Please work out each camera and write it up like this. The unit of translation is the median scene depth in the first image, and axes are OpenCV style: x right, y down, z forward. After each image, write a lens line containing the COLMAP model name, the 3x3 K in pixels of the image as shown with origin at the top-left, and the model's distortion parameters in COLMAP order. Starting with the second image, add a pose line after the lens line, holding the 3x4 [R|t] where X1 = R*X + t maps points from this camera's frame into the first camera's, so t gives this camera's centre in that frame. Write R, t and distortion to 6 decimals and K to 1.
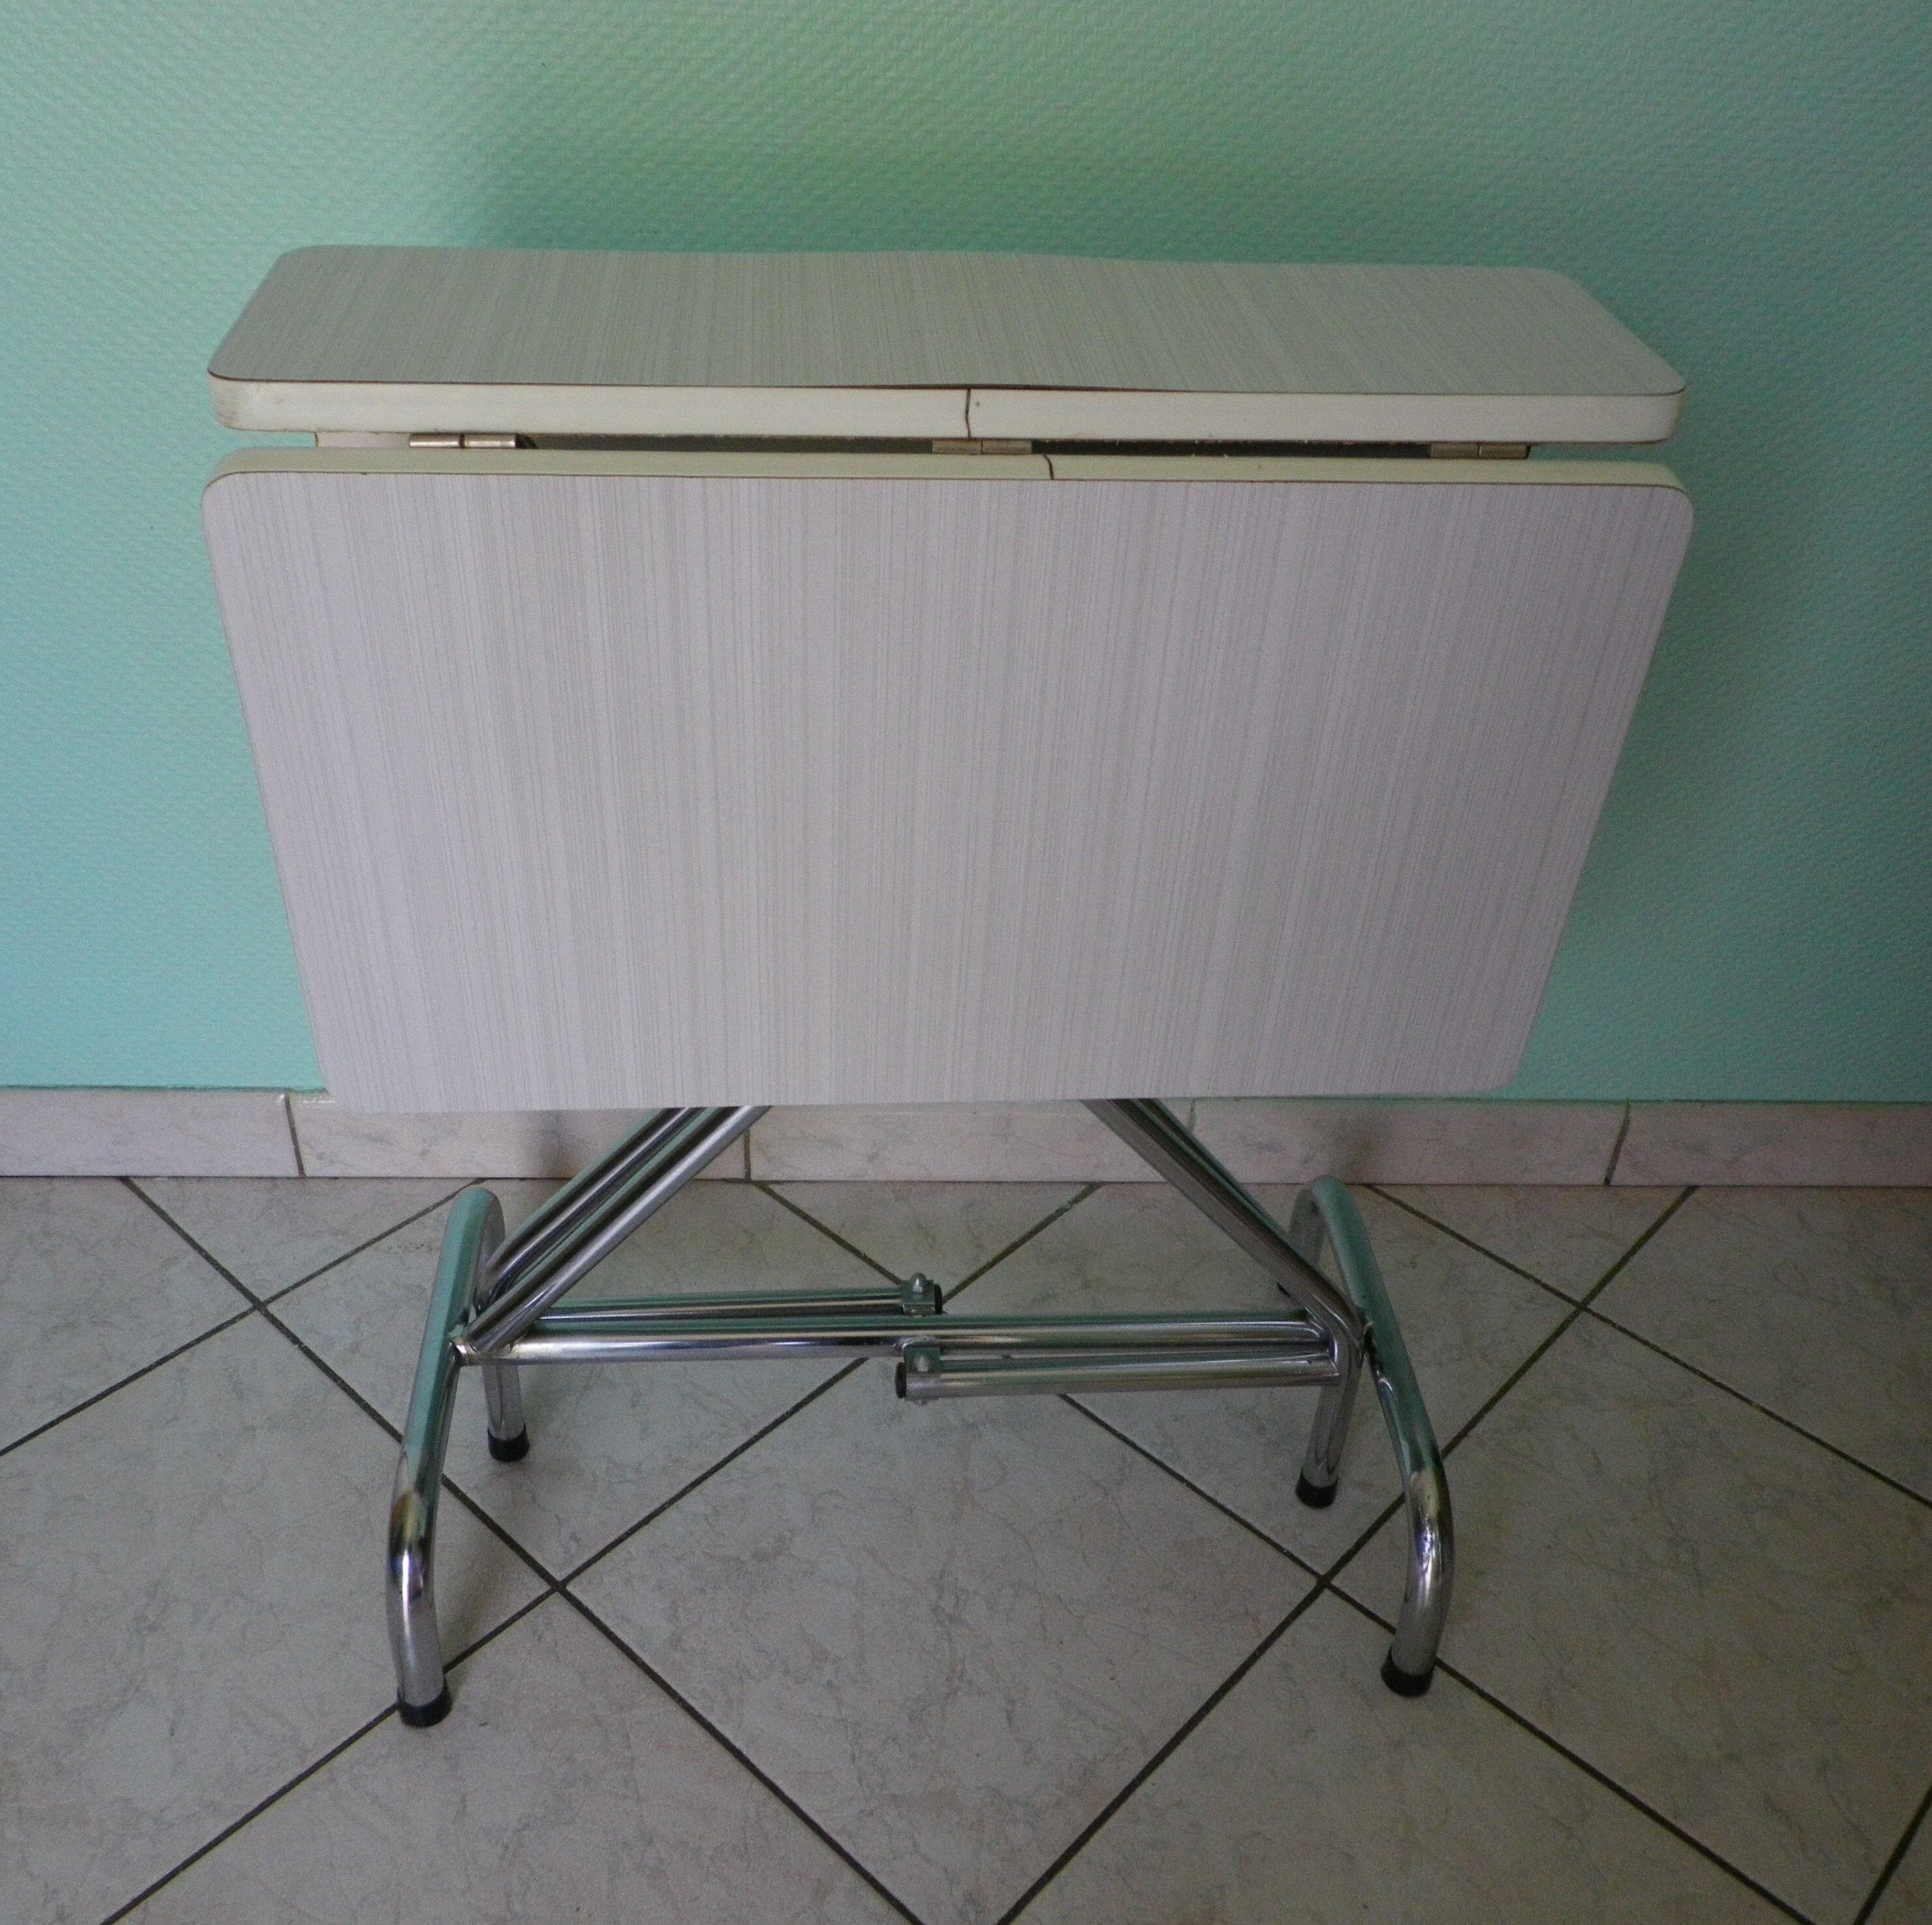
lens RADIAL K [[1979.2, 0, 962.4], [0, 1979.2, 942.2], [0, 0, 1]] dist [-0.010840, 0.000000]
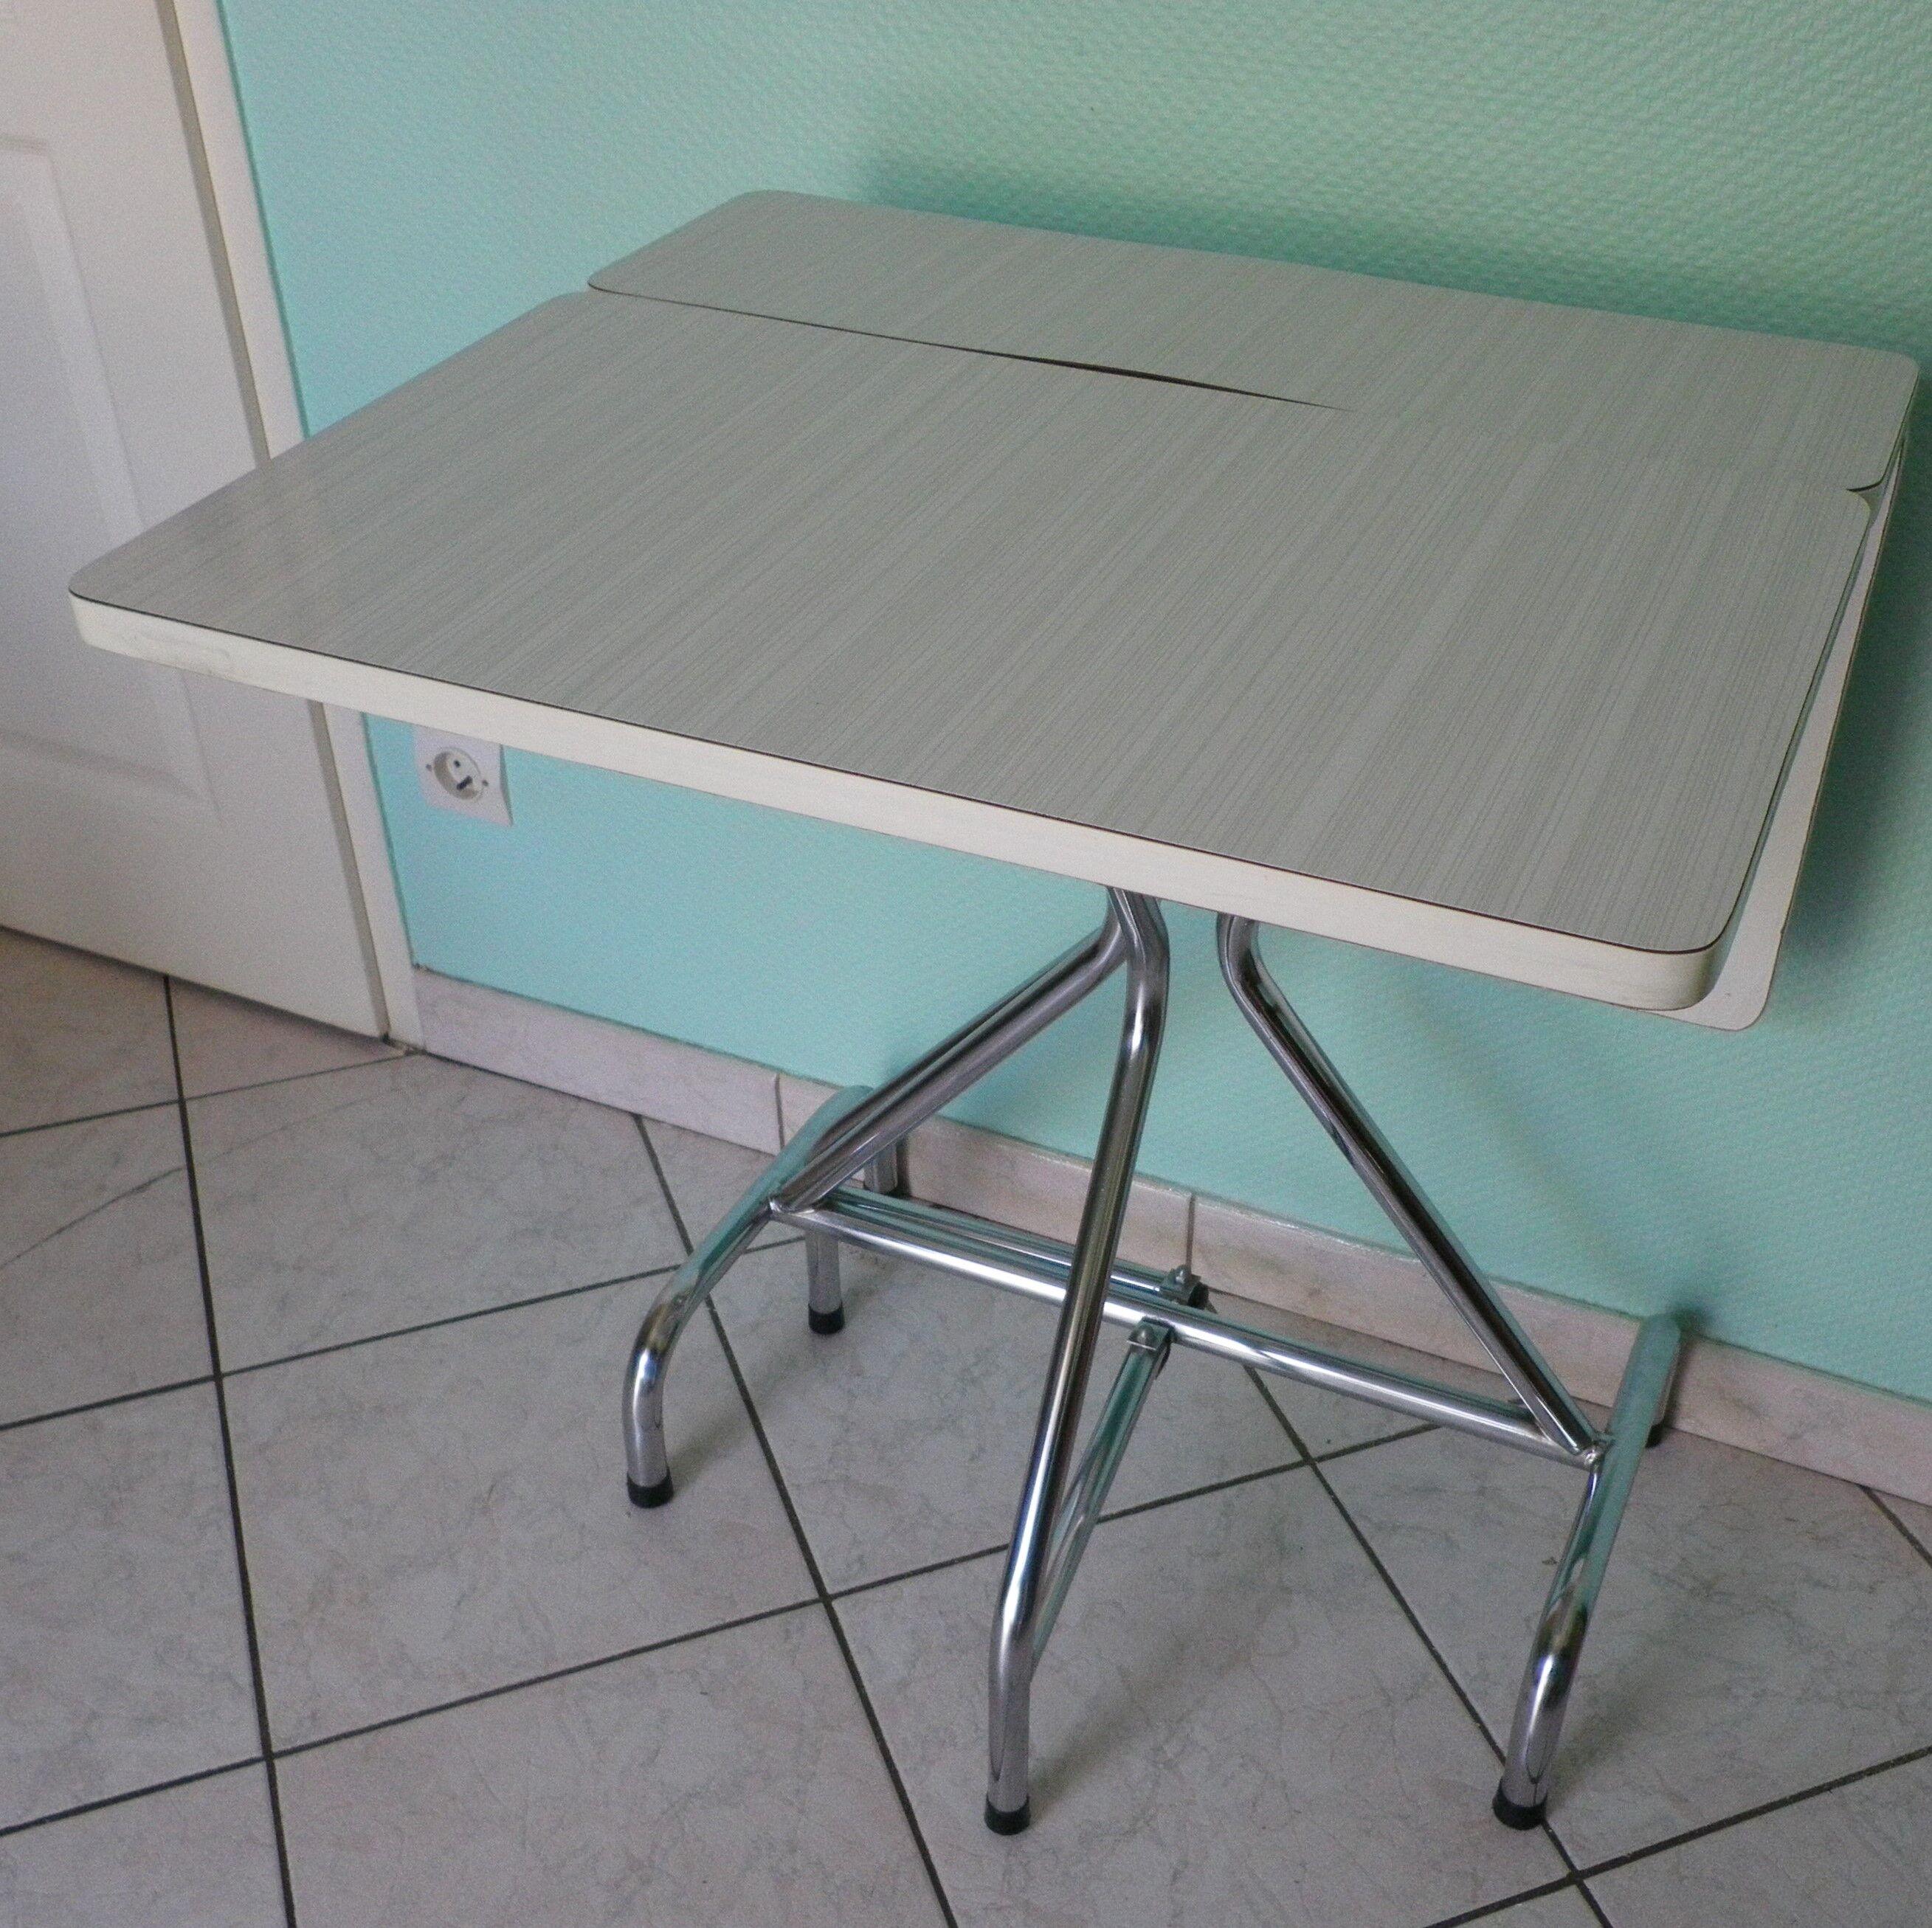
lens RADIAL K [[2262.4, 0, 1042.6], [0, 2262.4, 1097.5], [0, 0, 1]] dist [-0.005980, 0.000000]
pose [[0.894355, 0.243199, -0.375477, 0.261855], [-0.231940, 0.969782, 0.075673, -0.037657], [0.382535, 0.019410, 0.923737, -0.038396]]
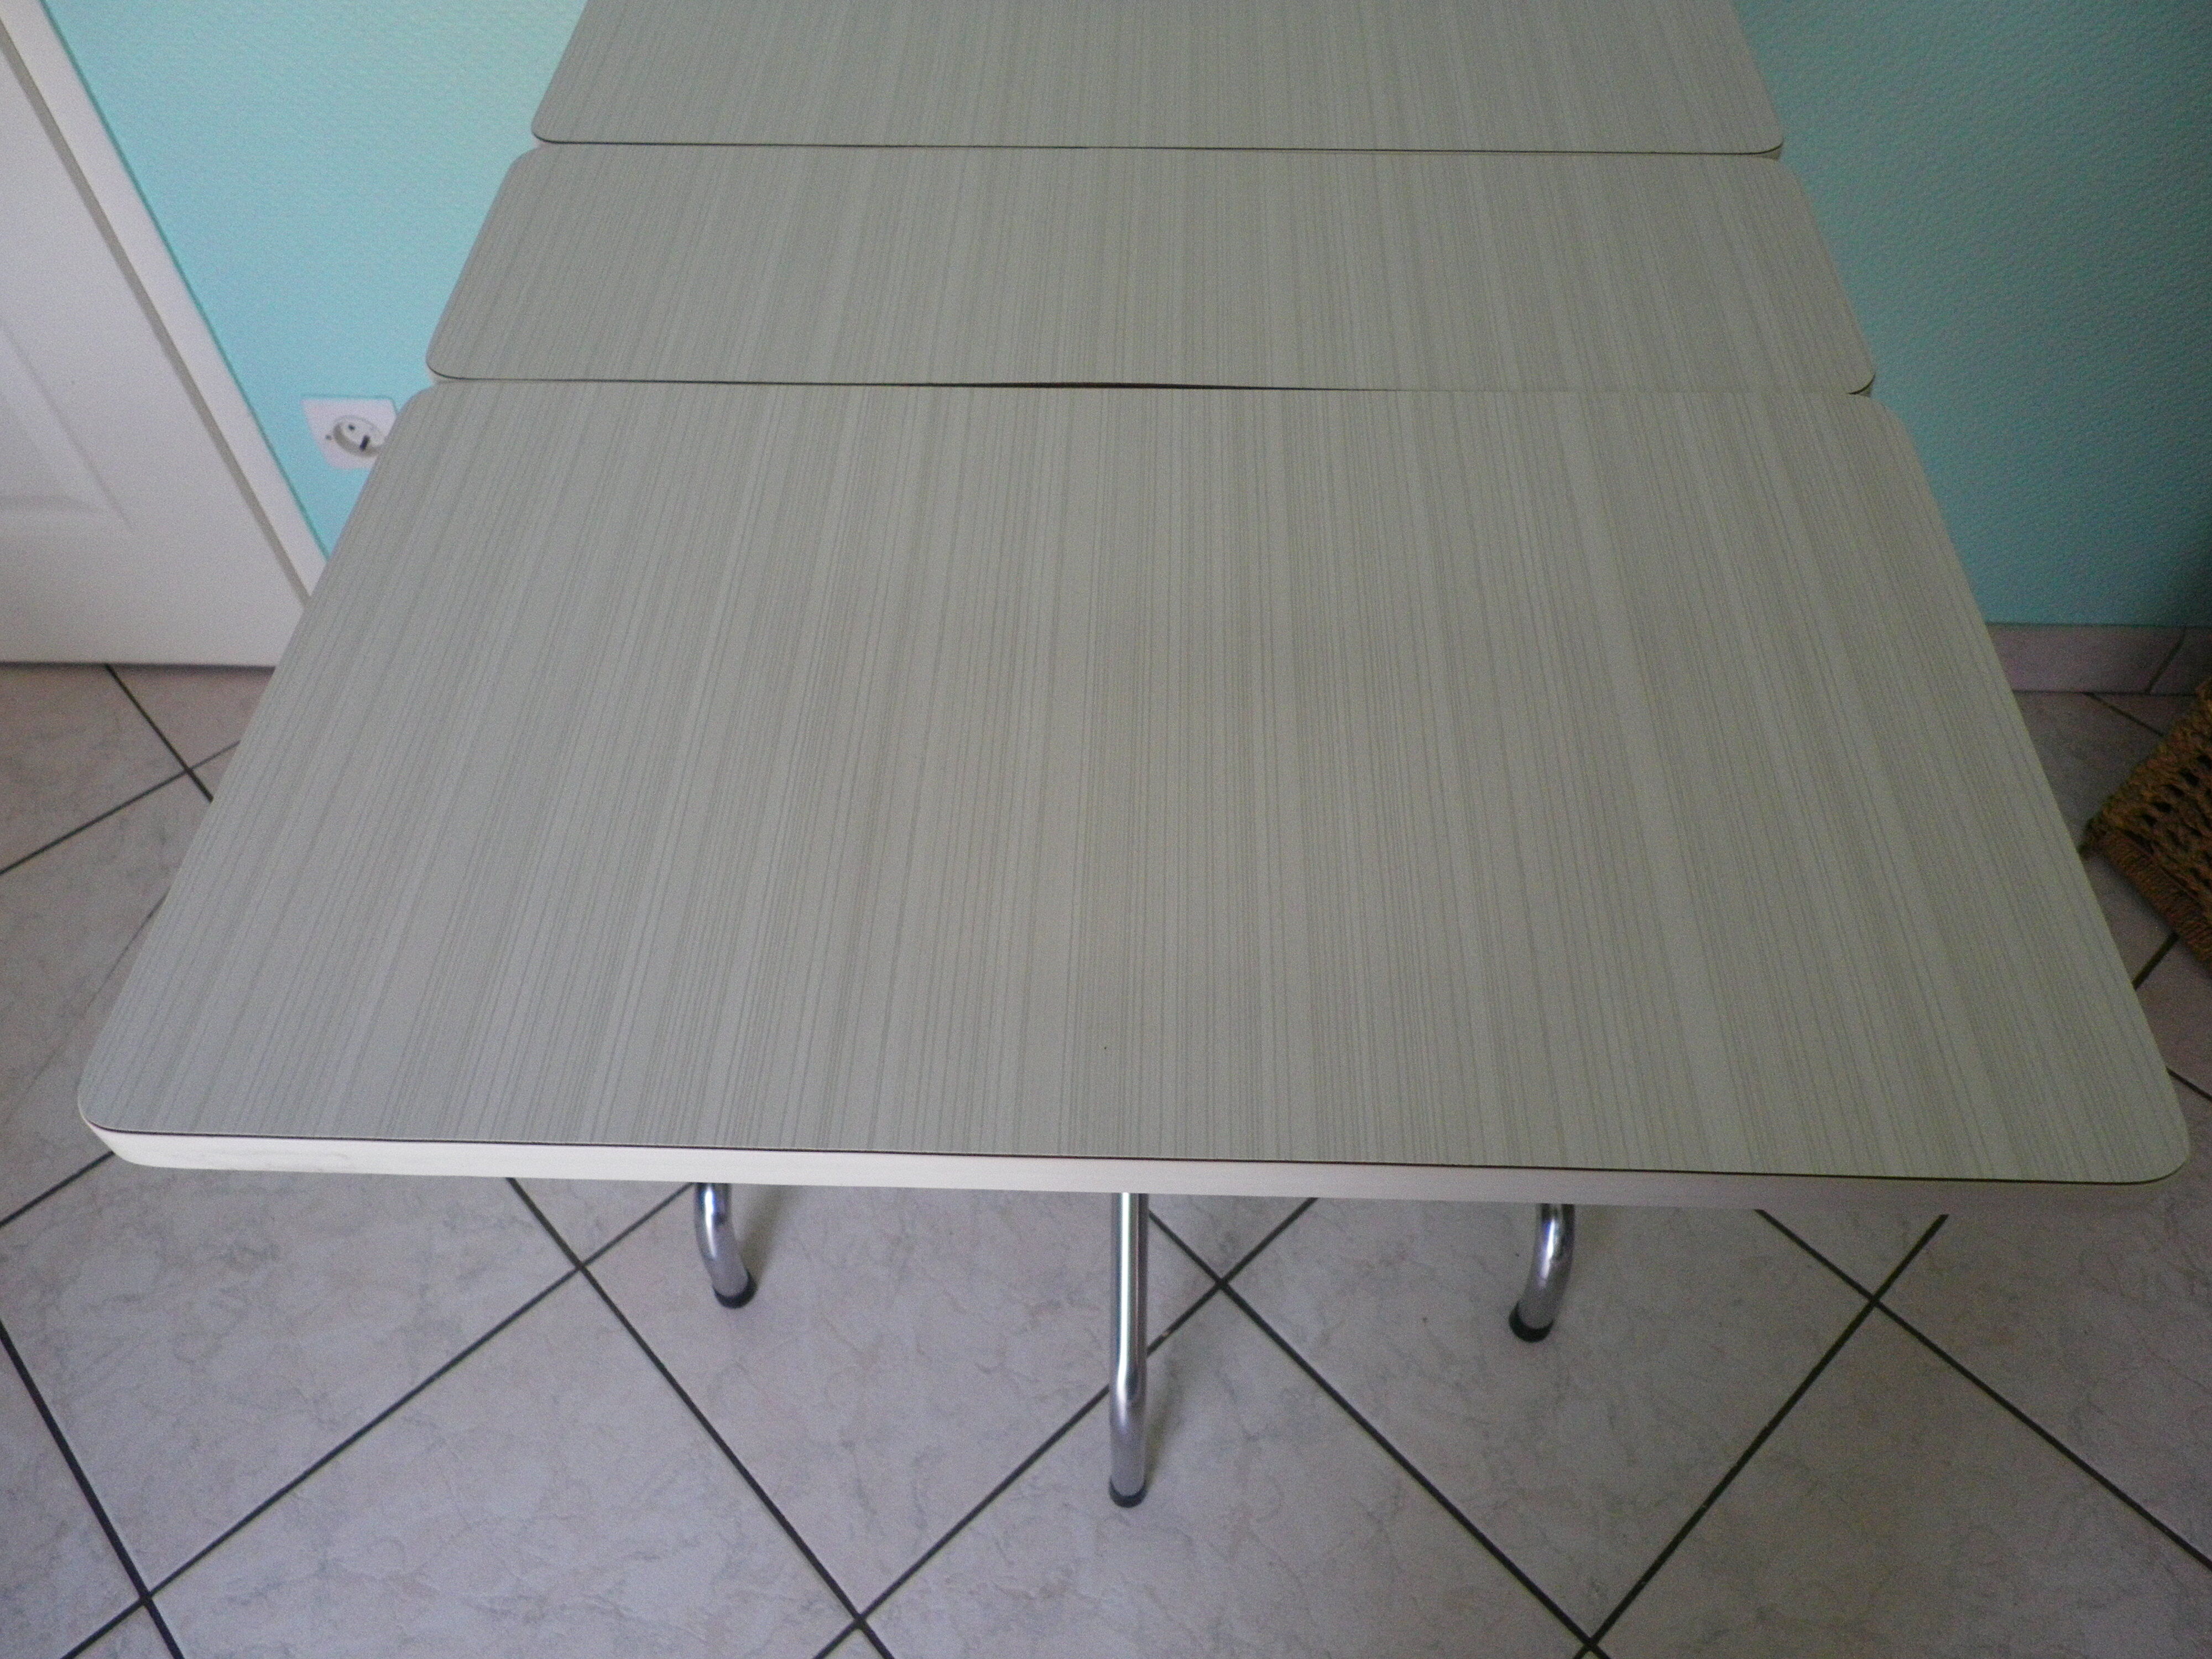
lens RADIAL K [[1698.2, 0, 1110.8], [0, 1698.2, 836.4], [0, 0, 1]] dist [-0.011440, 0.006395]
pose [[0.995560, 0.023591, -0.091126, 0.019936], [0.004131, 0.956203, 0.292675, -0.116108], [0.094039, -0.291752, 0.951860, -0.055547]]
